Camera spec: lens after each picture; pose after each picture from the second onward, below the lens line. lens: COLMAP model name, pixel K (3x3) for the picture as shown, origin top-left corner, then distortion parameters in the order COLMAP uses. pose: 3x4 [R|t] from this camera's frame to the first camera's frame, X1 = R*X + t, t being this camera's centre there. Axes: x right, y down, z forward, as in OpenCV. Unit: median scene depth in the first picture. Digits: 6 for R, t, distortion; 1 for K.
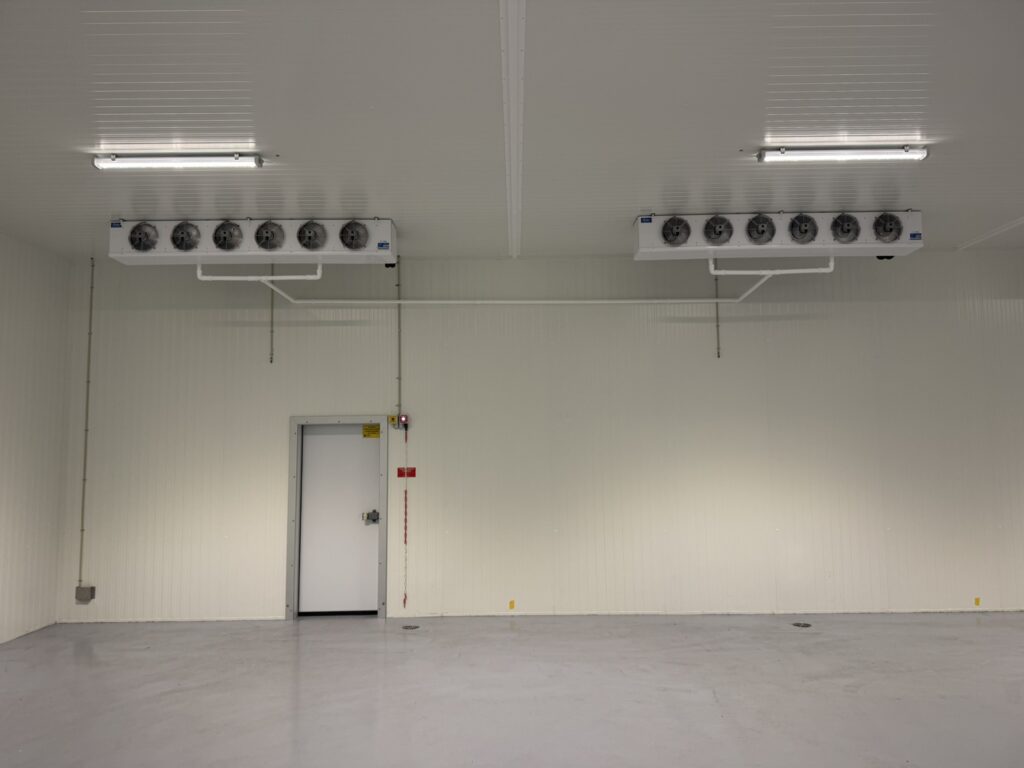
lens RADIAL K [[716.0, 0, 557.7], [0, 716.0, 373.9], [0, 0, 1]] dist [0.042349, -0.062139]
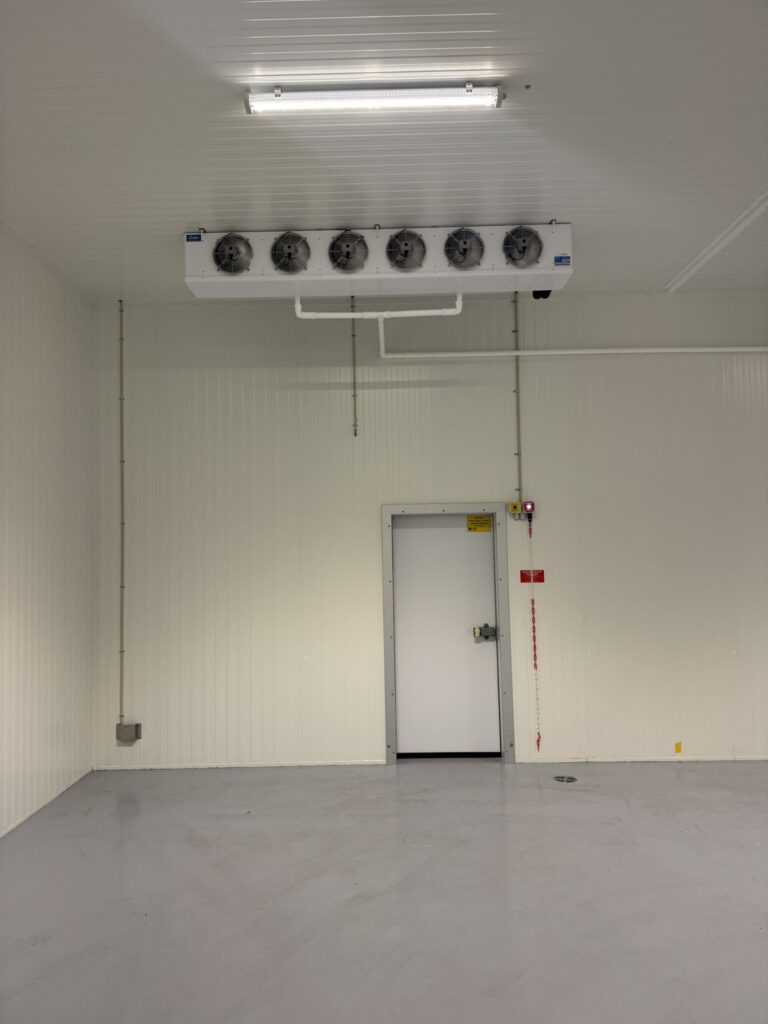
lens RADIAL K [[716.0, 0, 409.4], [0, 716.0, 505.0], [0, 0, 1]] dist [0.042349, -0.062139]
pose [[0.999599, -0.008168, -0.027125, -0.328097], [0.009543, 0.998655, 0.050955, 0.020948], [0.026672, -0.051194, 0.998333, 0.237733]]
